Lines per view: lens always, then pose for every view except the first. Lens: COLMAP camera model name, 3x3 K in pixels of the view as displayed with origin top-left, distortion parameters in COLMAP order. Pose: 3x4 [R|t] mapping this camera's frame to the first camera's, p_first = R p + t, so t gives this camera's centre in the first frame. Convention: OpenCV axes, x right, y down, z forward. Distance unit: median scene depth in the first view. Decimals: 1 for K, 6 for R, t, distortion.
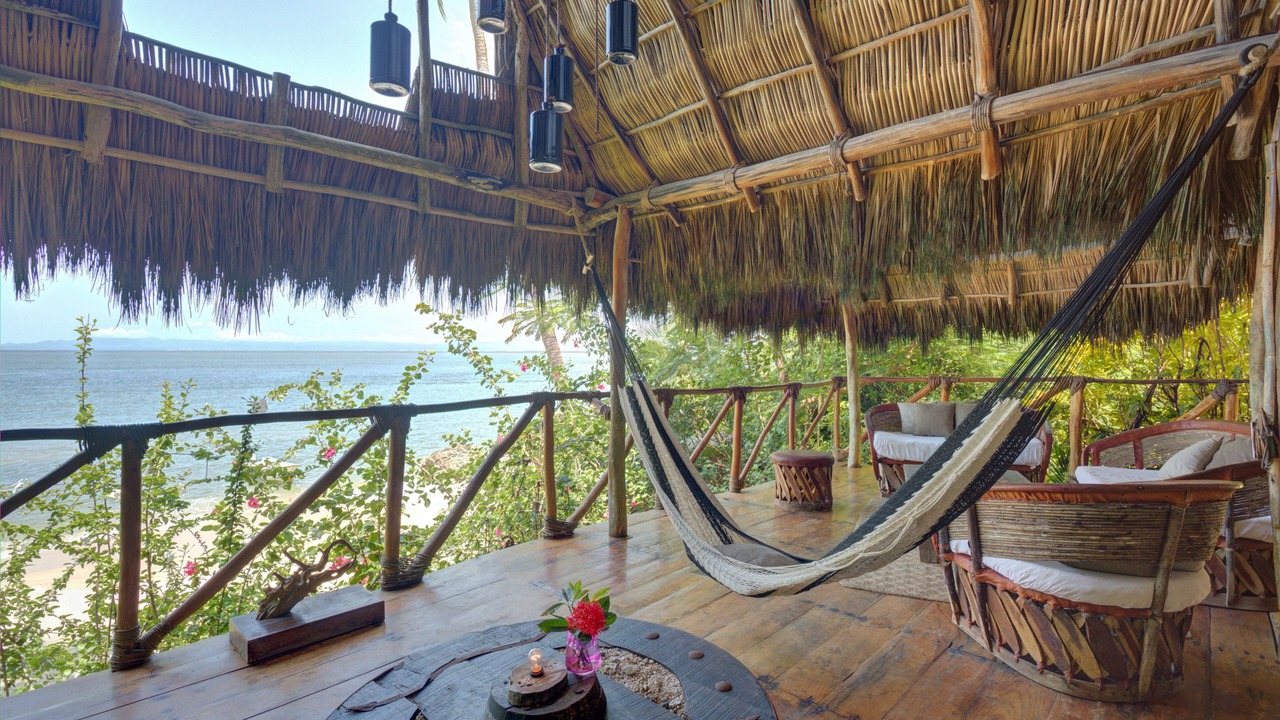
lens RADIAL K [[592.2, 0, 638.8], [0, 592.2, 352.8], [0, 0, 1]] dist [0.005297, 0.000821]
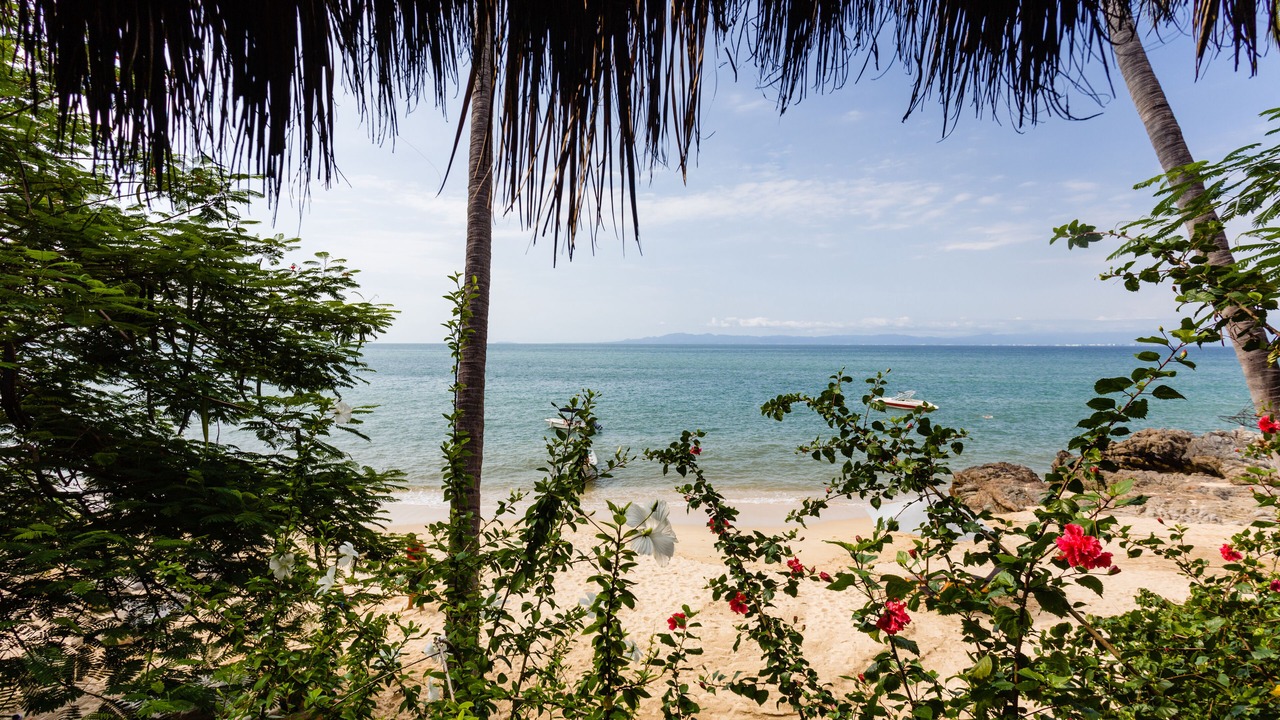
lens RADIAL K [[592.2, 0, 638.8], [0, 592.2, 352.8], [0, 0, 1]] dist [0.005297, 0.000821]
pose [[0.696311, 0.009648, -0.717675, -0.312117], [0.005947, 0.999798, 0.019210, 0.000386], [0.717715, -0.017644, 0.696113, 0.545231]]
